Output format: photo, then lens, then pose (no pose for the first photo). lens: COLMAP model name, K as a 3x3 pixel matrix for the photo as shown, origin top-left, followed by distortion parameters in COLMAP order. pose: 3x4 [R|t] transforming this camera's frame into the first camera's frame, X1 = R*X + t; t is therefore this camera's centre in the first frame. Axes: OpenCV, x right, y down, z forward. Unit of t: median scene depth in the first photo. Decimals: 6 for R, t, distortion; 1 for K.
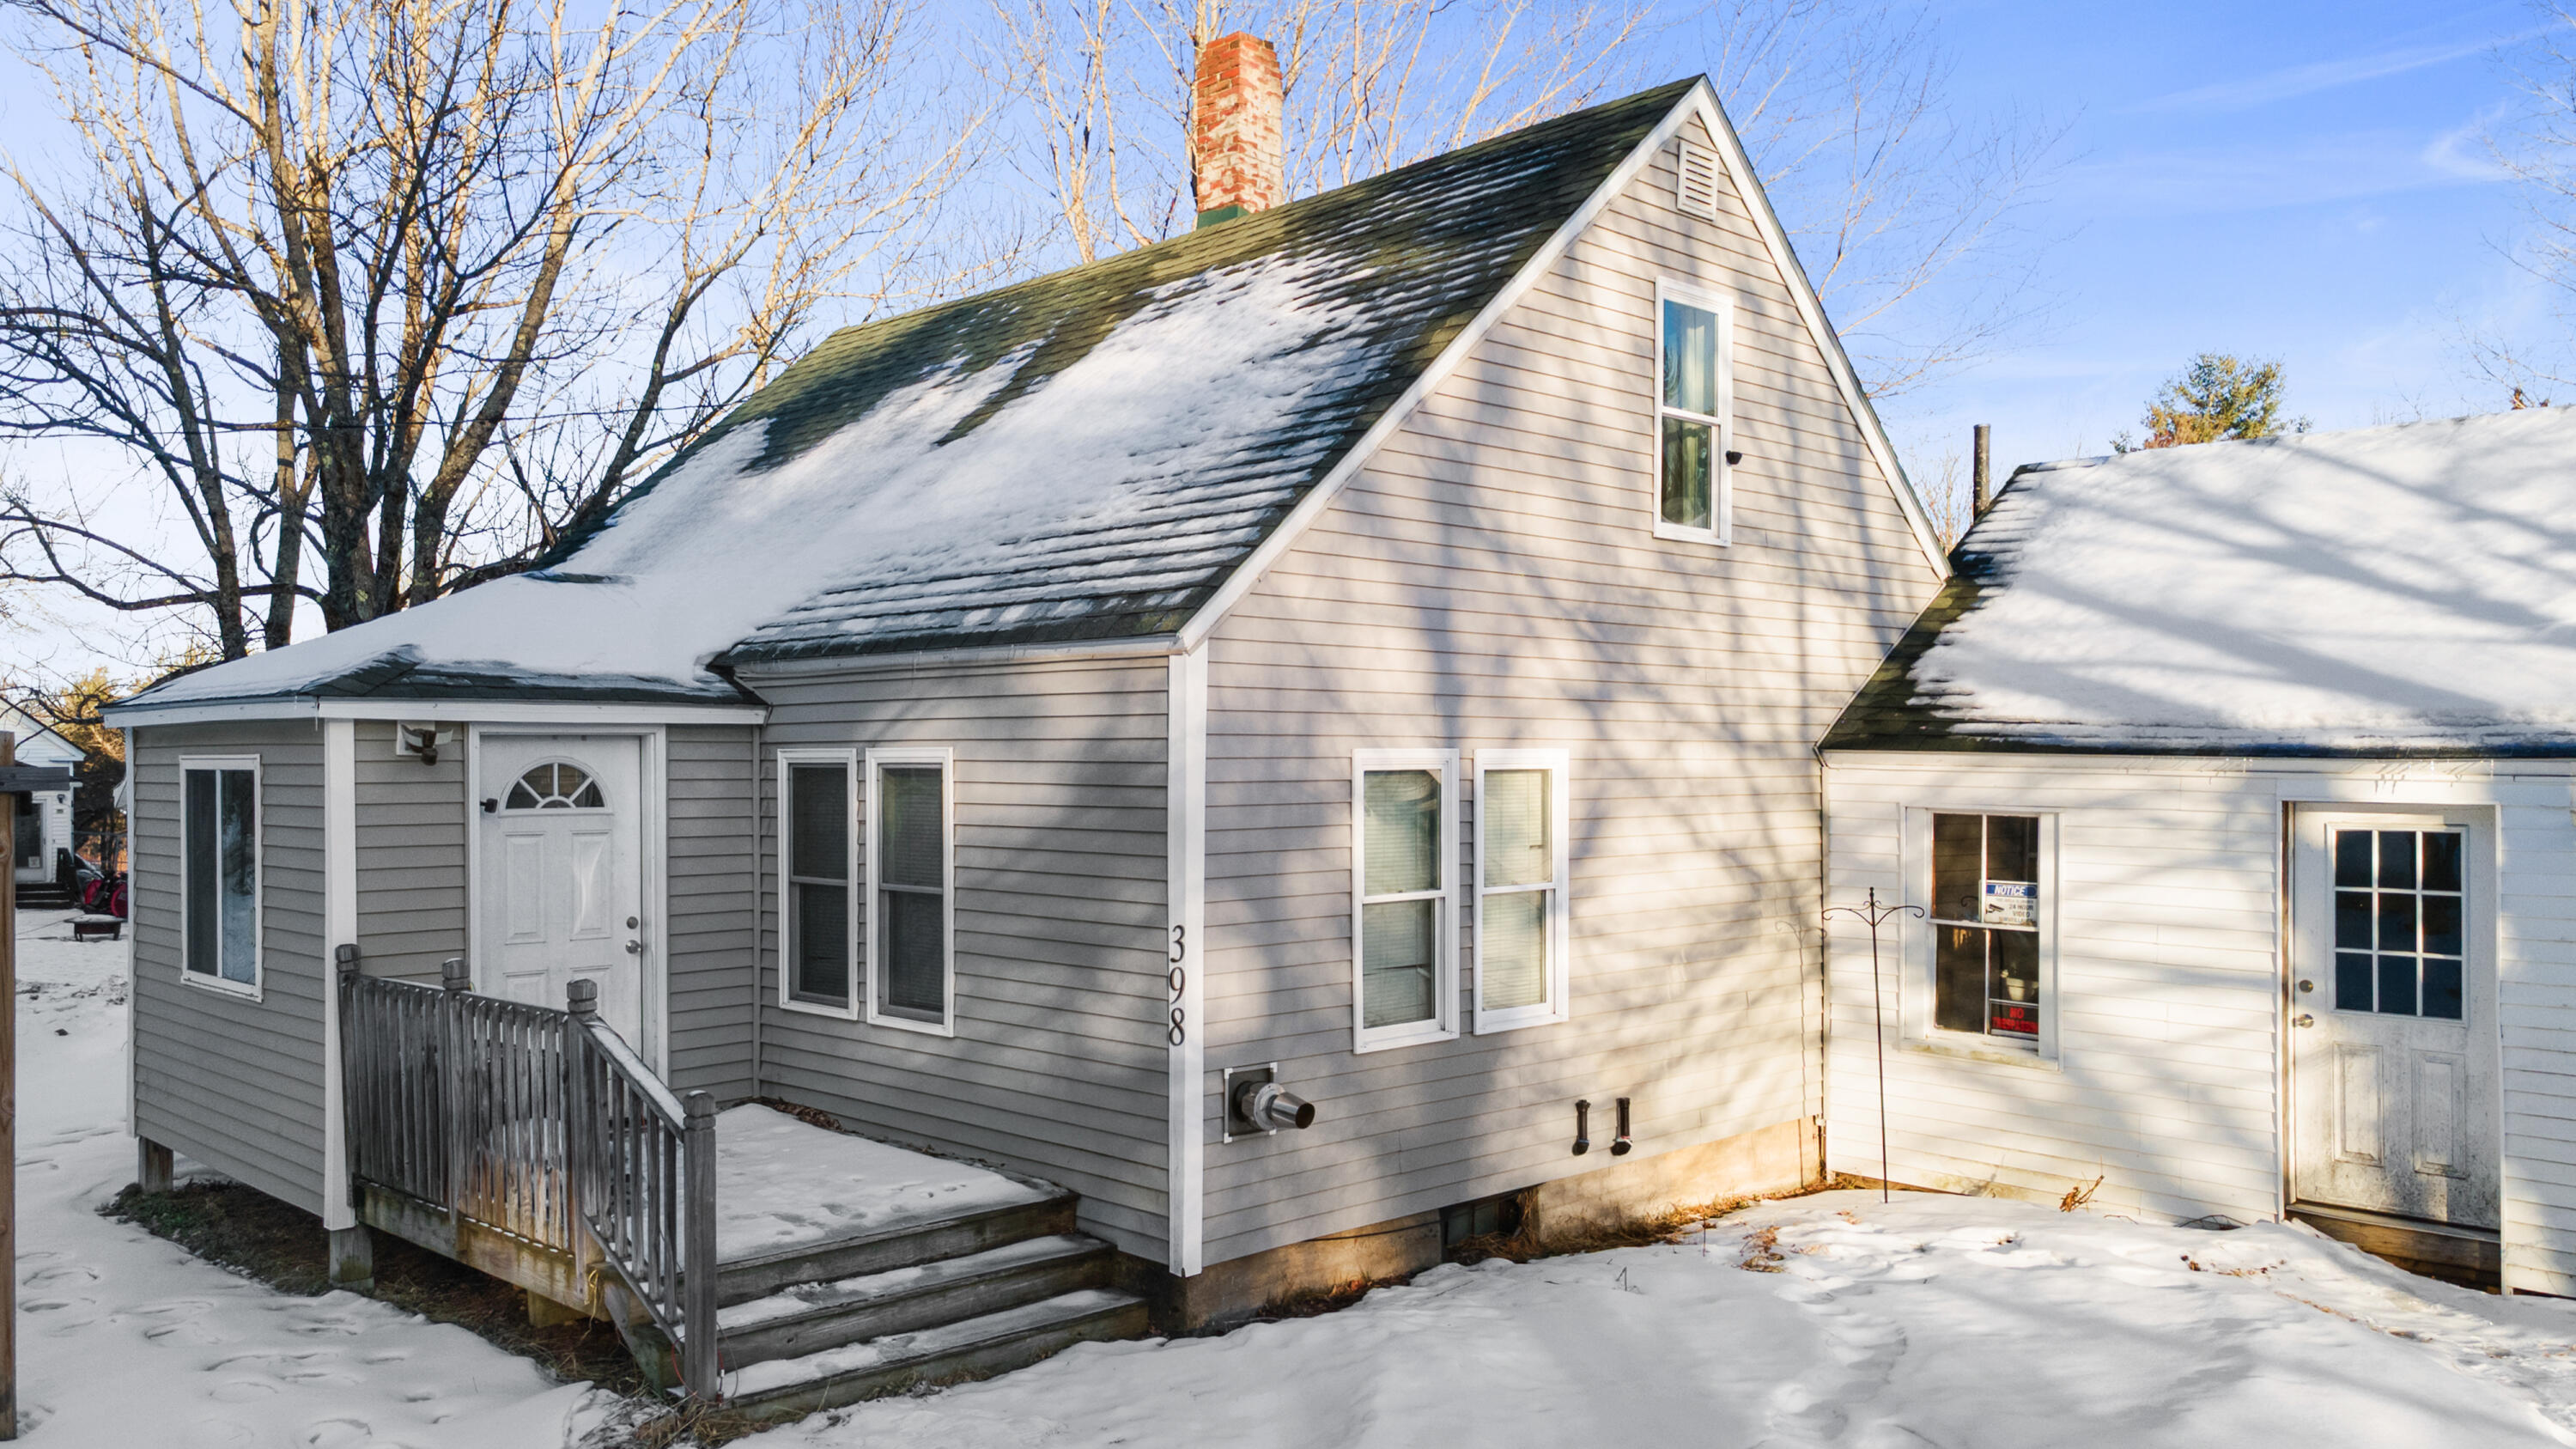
lens RADIAL K [[1810.2, 0, 1285.7], [0, 1810.2, 774.3], [0, 0, 1]] dist [0.004571, -0.002738]
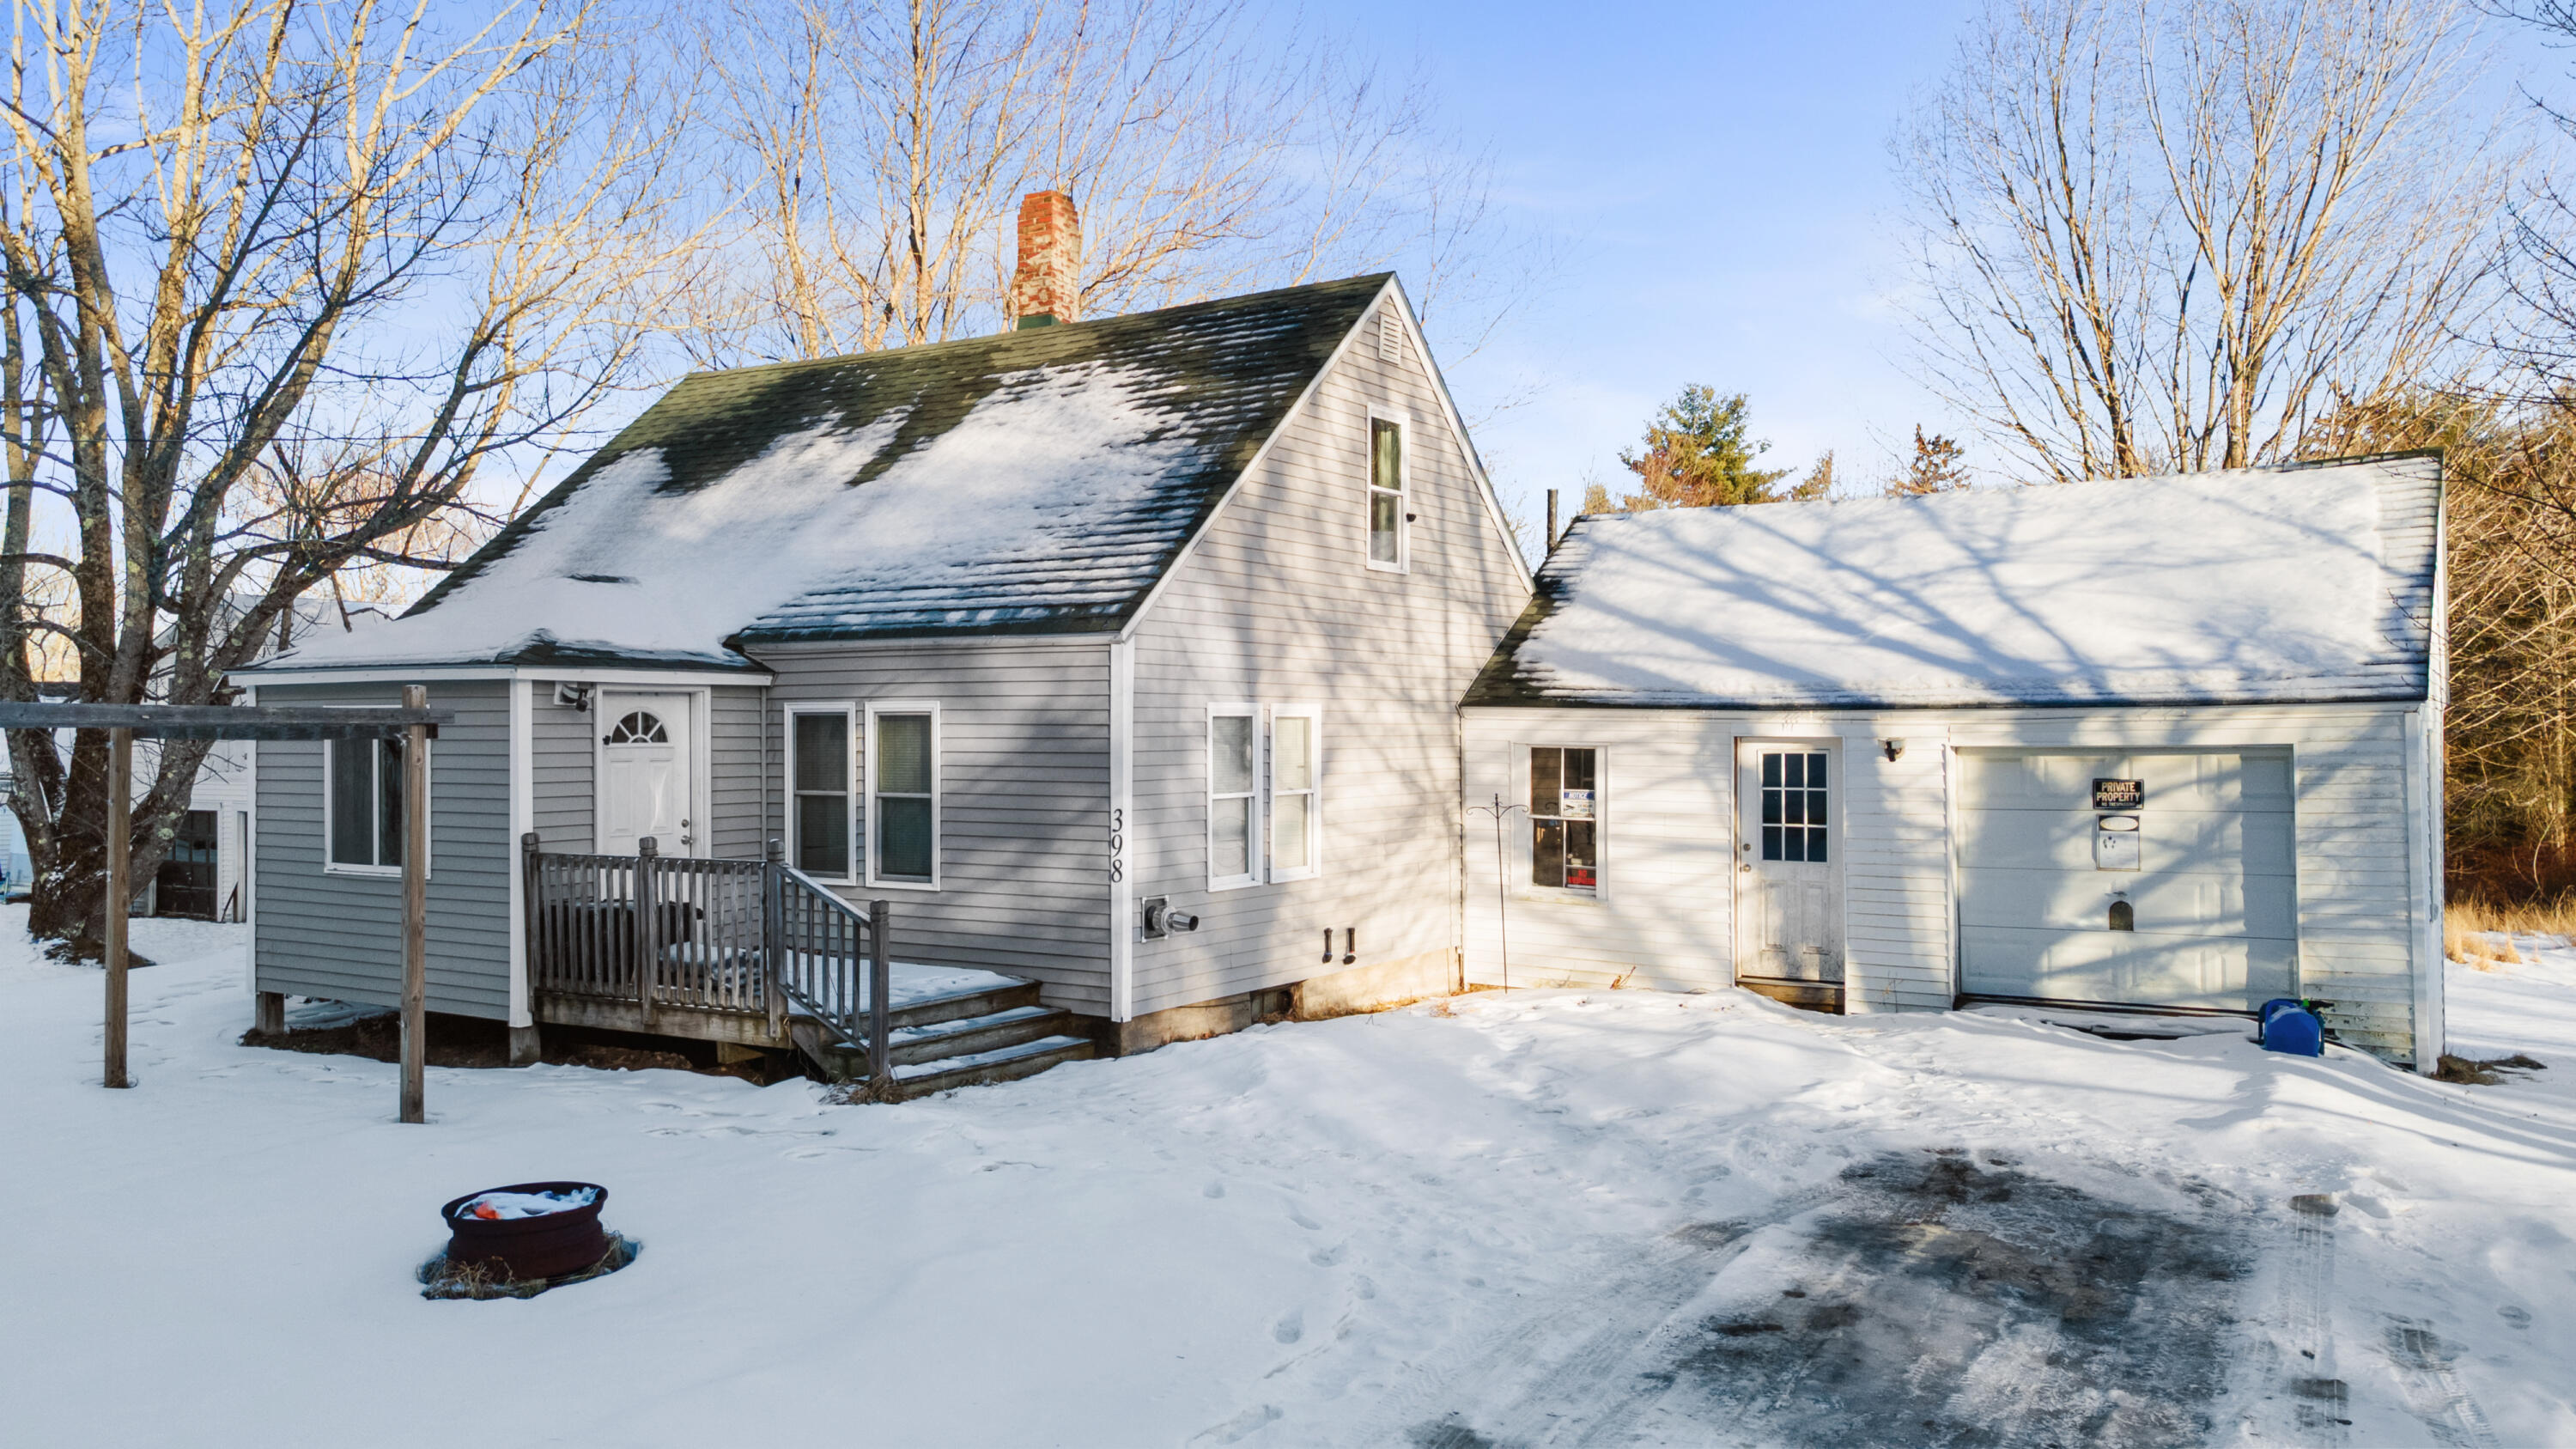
lens RADIAL K [[1756.1, 0, 1288.0], [0, 1756.1, 724.5], [0, 0, 1]] dist [0.003553, 0.000064]
pose [[0.970453, 0.001502, 0.241284, -0.235482], [0.001356, 0.999931, -0.011680, 0.020888], [-0.241285, 0.011663, 0.970384, -0.467800]]
